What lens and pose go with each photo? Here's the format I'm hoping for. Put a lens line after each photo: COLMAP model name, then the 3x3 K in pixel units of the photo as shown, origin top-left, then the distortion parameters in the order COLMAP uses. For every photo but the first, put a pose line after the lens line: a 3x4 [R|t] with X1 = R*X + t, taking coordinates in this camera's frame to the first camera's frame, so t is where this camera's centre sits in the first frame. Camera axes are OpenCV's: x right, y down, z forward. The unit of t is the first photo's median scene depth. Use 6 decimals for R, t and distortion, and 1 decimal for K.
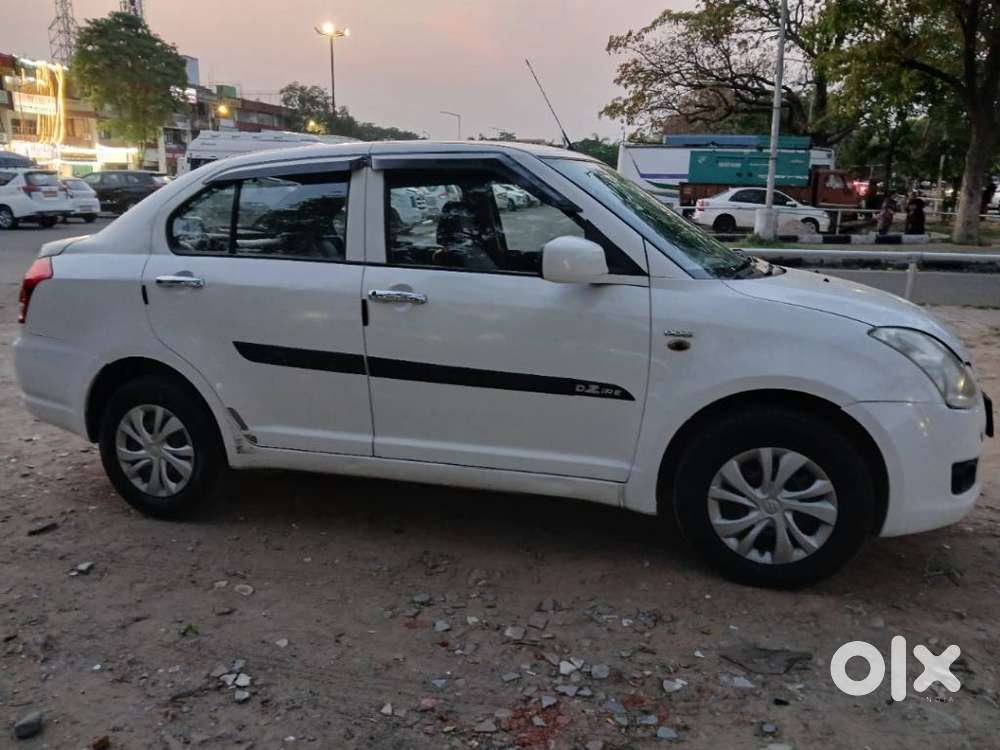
lens RADIAL K [[780.5, 0, 488.3], [0, 780.5, 385.2], [0, 0, 1]] dist [0.025096, -0.069136]
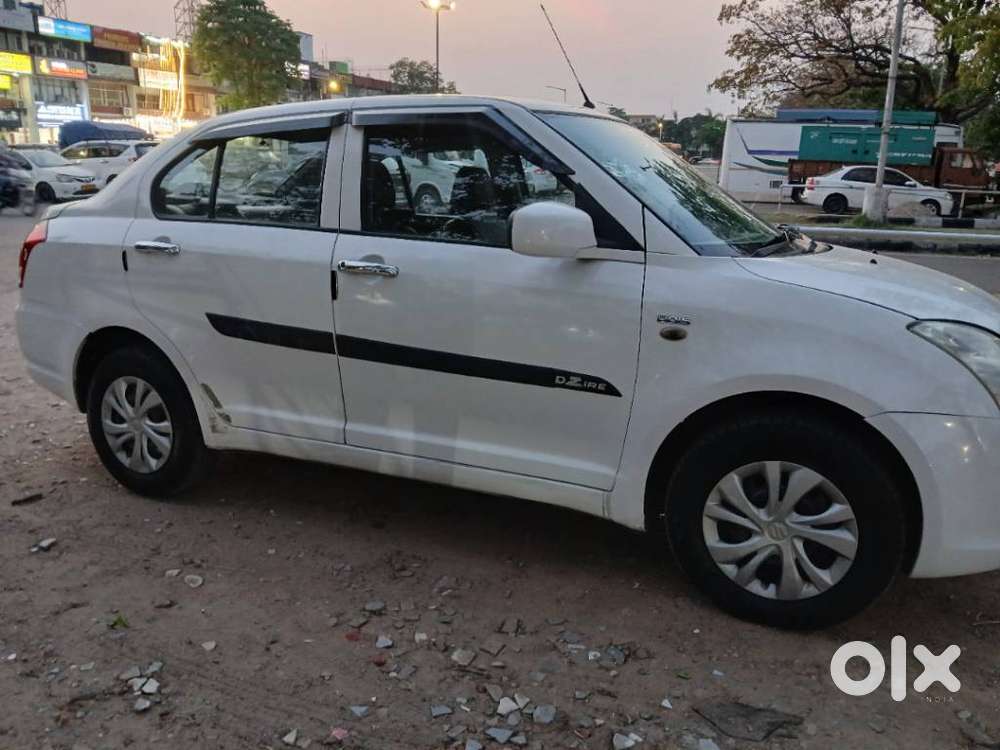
lens RADIAL K [[780.5, 0, 488.3], [0, 780.5, 385.2], [0, 0, 1]] dist [0.025096, -0.069136]
pose [[0.991517, 0.042727, -0.122752, 0.132742], [-0.039315, 0.998774, 0.030090, -0.011912], [0.123887, -0.025009, 0.991981, 0.120971]]
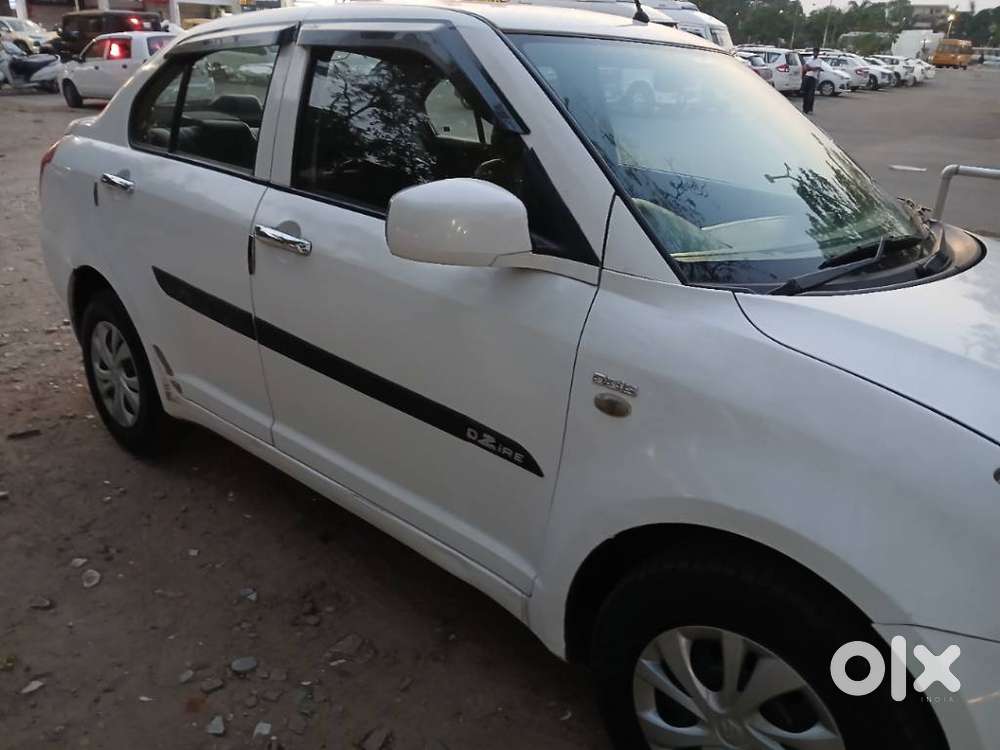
lens RADIAL K [[780.5, 0, 488.3], [0, 780.5, 385.2], [0, 0, 1]] dist [0.025096, -0.069136]
pose [[0.911817, 0.188721, -0.364657, 0.315044], [-0.130066, 0.975134, 0.179435, -0.132184], [0.389452, -0.116183, 0.913690, 0.413967]]
